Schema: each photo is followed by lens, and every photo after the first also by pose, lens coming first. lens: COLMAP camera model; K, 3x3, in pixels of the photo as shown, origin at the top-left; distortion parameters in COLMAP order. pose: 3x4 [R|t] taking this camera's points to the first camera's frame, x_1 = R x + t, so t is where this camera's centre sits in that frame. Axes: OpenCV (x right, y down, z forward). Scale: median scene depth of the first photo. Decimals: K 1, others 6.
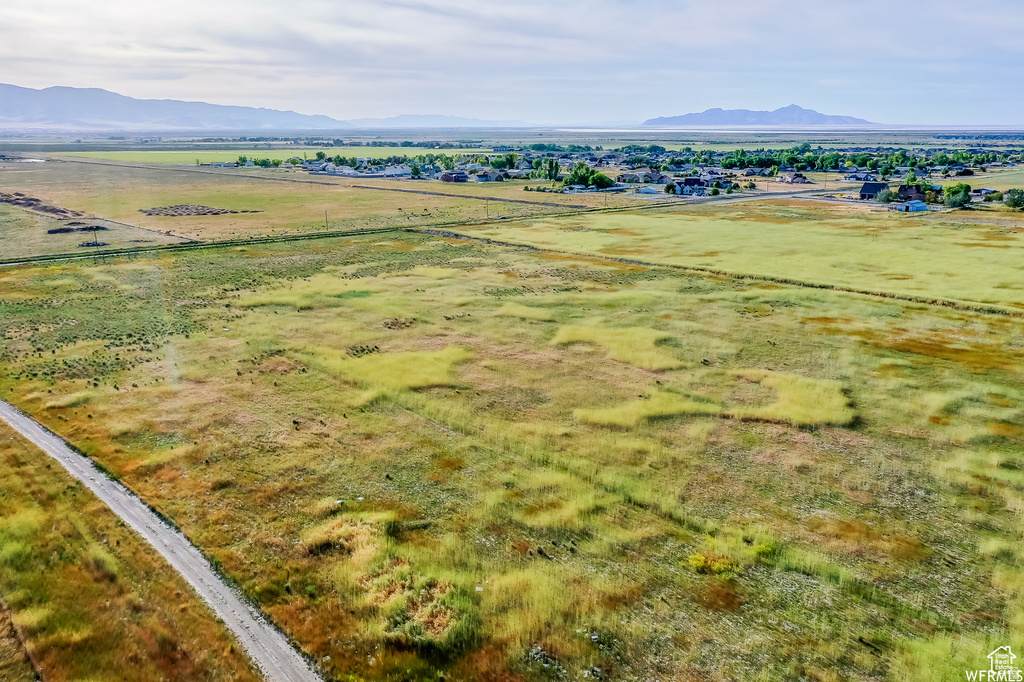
lens RADIAL K [[801.5, 0, 512.0], [0, 801.5, 341.0], [0, 0, 1]] dist [-0.009751, 0.004774]
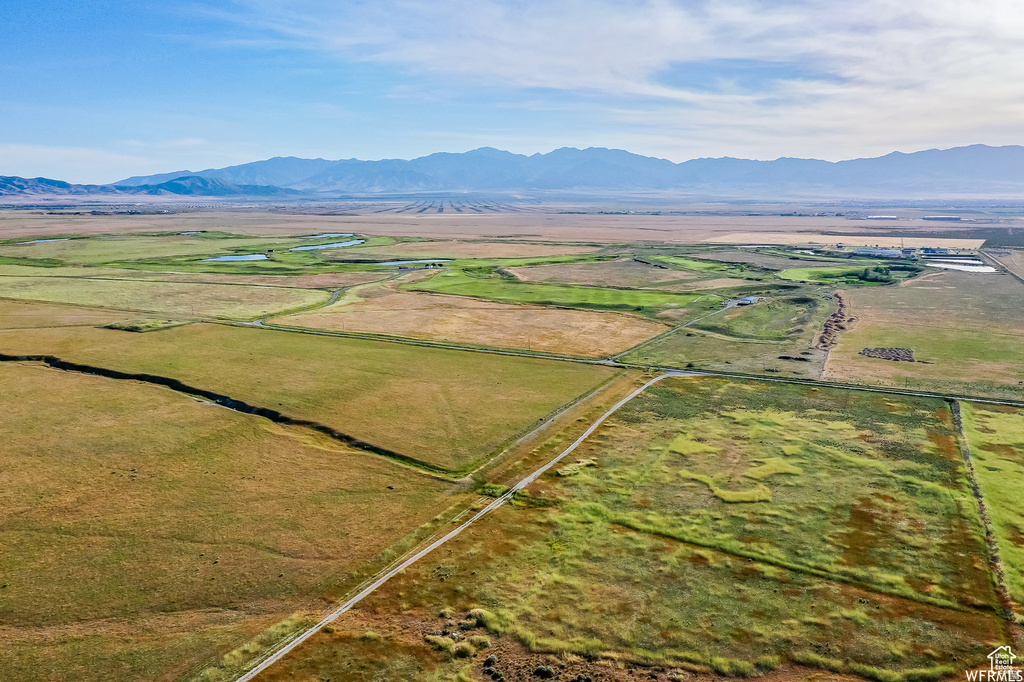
lens RADIAL K [[801.5, 0, 512.0], [0, 801.5, 341.0], [0, 0, 1]] dist [-0.009751, 0.004774]
pose [[0.363204, 0.165195, -0.916948, 2.739343], [-0.235285, 0.968521, 0.081290, -0.520980], [0.901512, 0.186219, 0.390639, -0.968024]]
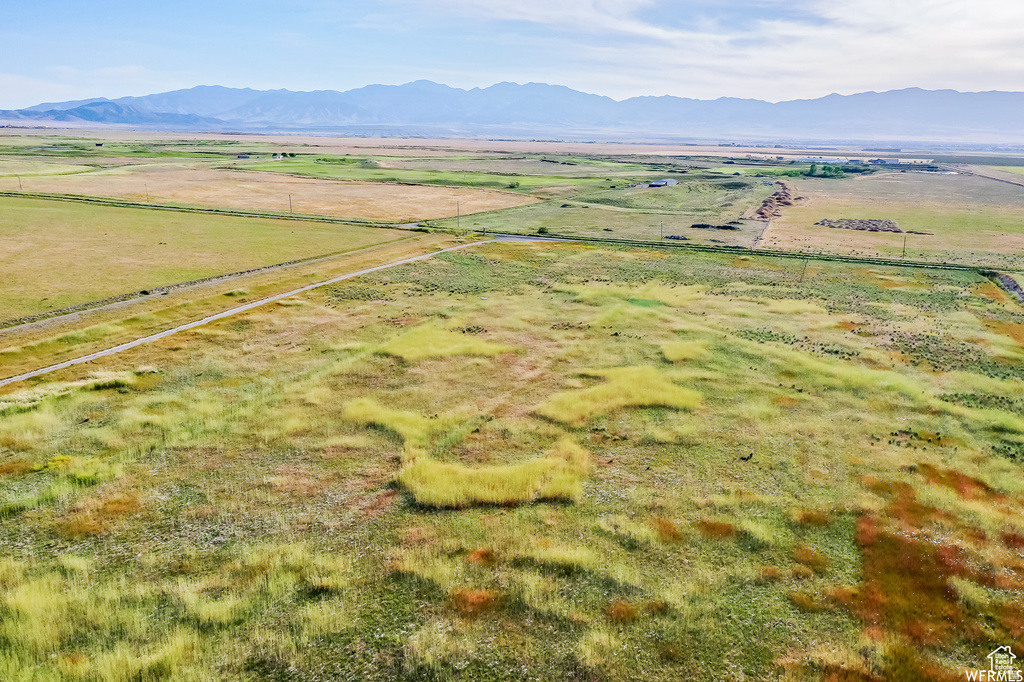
lens RADIAL K [[801.5, 0, 512.0], [0, 801.5, 341.0], [0, 0, 1]] dist [-0.009751, 0.004774]
pose [[0.428541, 0.231001, -0.873494, 1.143938], [-0.245085, 0.960238, 0.133701, -0.190033], [0.869647, 0.156784, 0.468116, 0.675064]]
